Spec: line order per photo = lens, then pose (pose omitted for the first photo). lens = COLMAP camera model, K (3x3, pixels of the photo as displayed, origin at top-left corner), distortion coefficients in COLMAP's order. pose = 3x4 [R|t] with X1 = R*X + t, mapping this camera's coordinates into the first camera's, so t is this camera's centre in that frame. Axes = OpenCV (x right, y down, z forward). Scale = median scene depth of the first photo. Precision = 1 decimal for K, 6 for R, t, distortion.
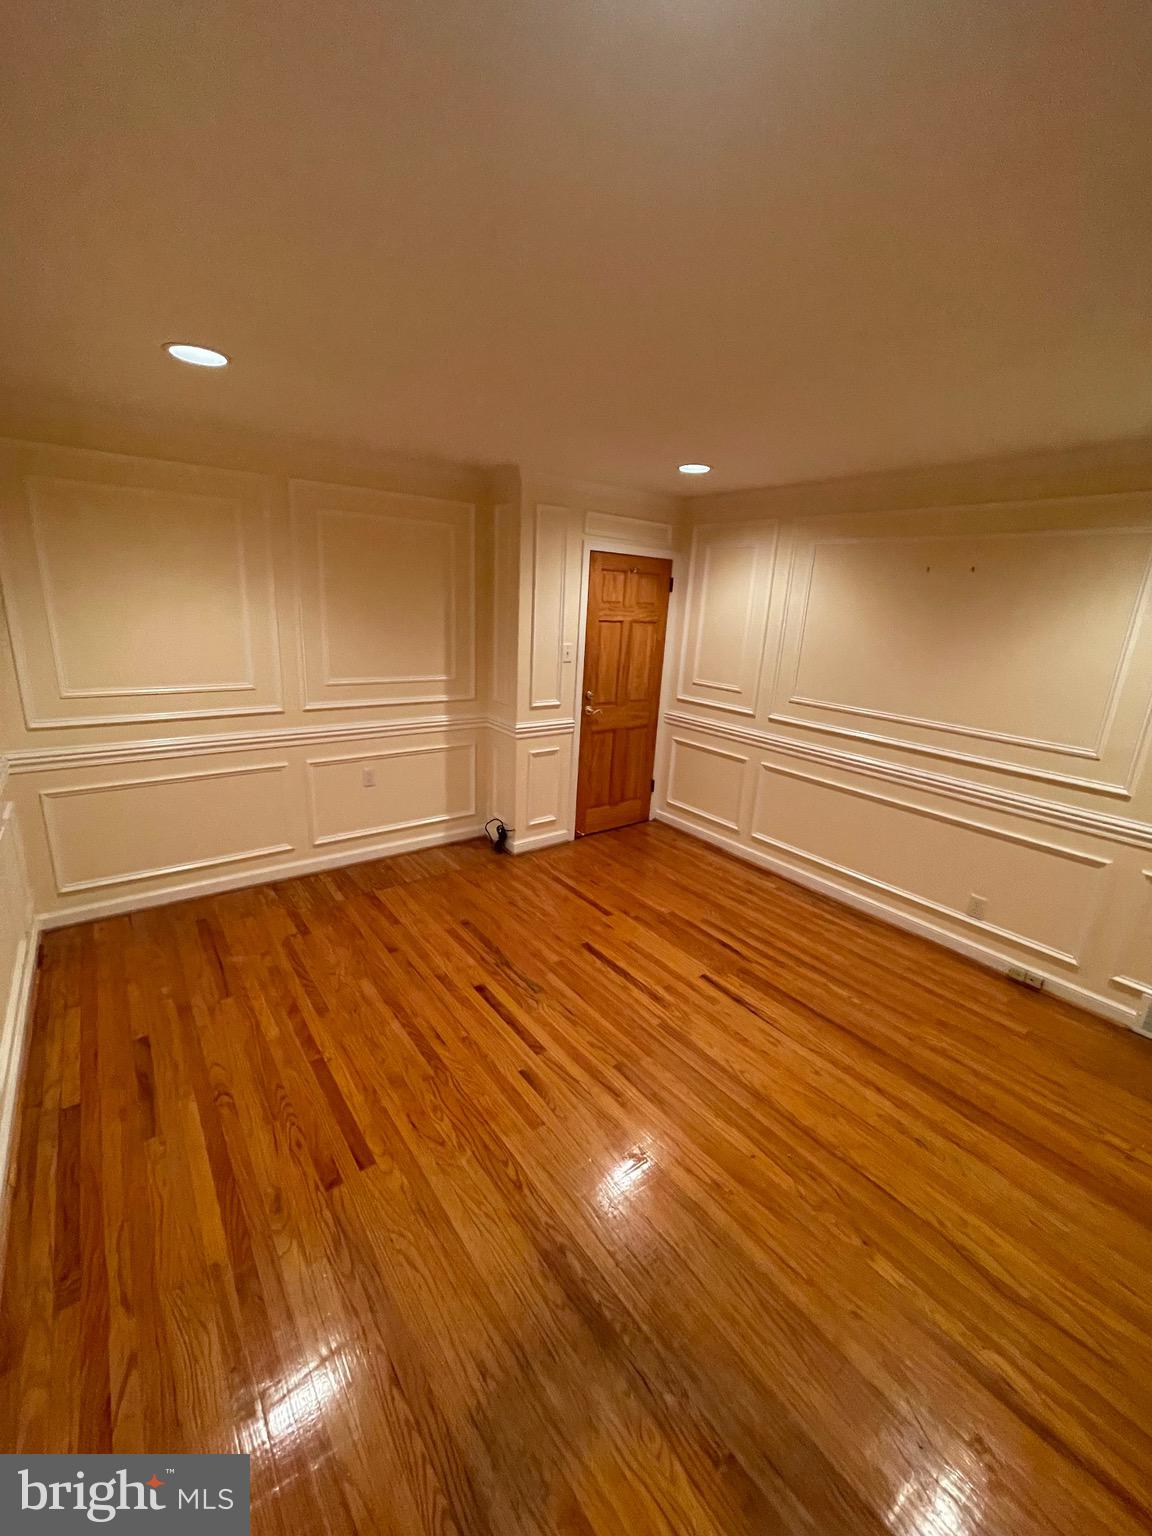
lens RADIAL K [[618.2, 0, 573.5], [0, 618.2, 761.0], [0, 0, 1]] dist [-0.001970, 0.000357]
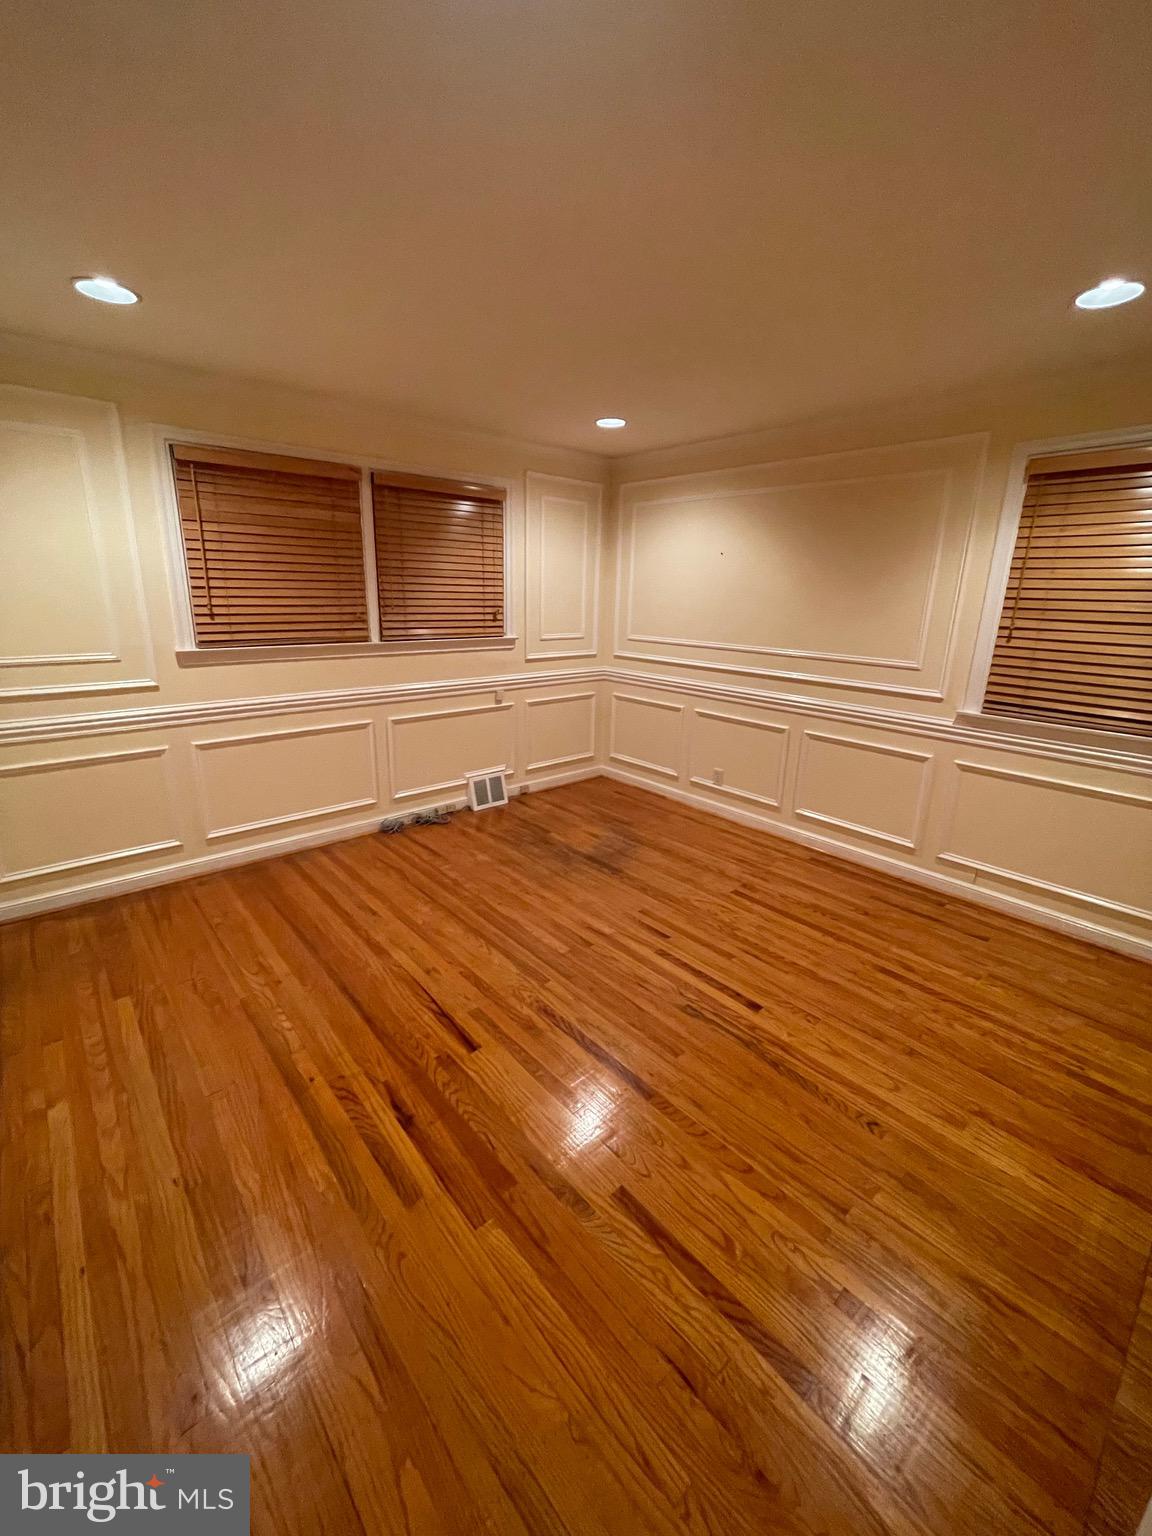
lens RADIAL K [[618.2, 0, 573.5], [0, 618.2, 761.0], [0, 0, 1]] dist [-0.001970, 0.000357]
pose [[-0.994689, -0.049371, -0.090316, 0.202981], [-0.088602, 0.857277, 0.507175, -0.351224], [0.052386, 0.512483, -0.857098, 1.655464]]
